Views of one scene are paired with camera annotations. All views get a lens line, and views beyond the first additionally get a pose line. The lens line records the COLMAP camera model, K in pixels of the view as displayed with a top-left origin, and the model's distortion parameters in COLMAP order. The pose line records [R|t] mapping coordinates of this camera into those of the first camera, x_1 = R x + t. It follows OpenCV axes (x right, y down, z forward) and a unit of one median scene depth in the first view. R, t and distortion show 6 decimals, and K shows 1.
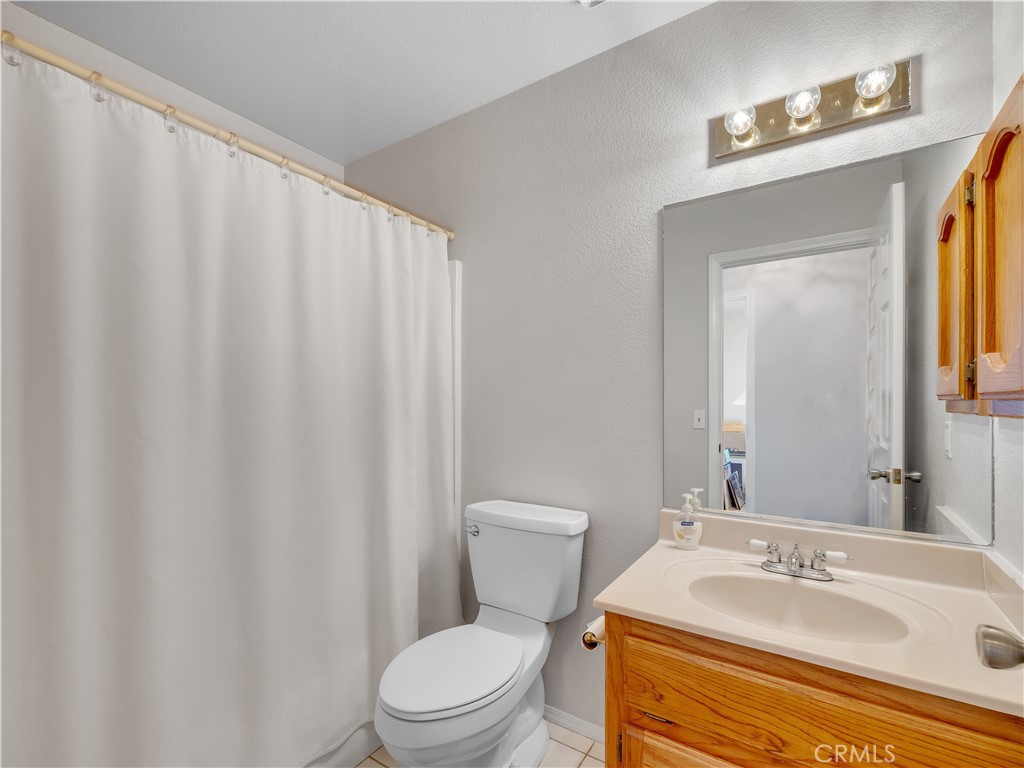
lens RADIAL K [[476.5, 0, 512.0], [0, 476.5, 384.0], [0, 0, 1]] dist [0.002389, 0.000518]
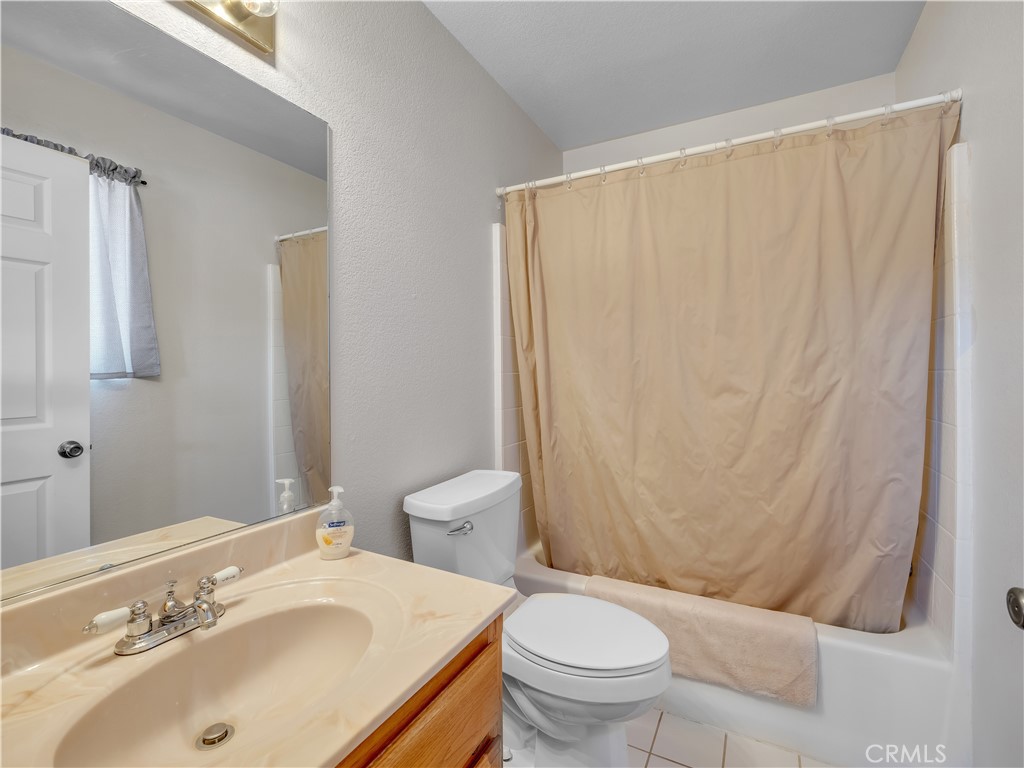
lens RADIAL K [[476.5, 0, 512.0], [0, 476.5, 384.0], [0, 0, 1]] dist [0.002389, 0.000518]
pose [[-0.108902, -0.000867, 0.994052, -0.128364], [0.010514, 0.999943, 0.002024, 0.057095], [-0.993997, 0.010672, -0.108887, 0.616092]]
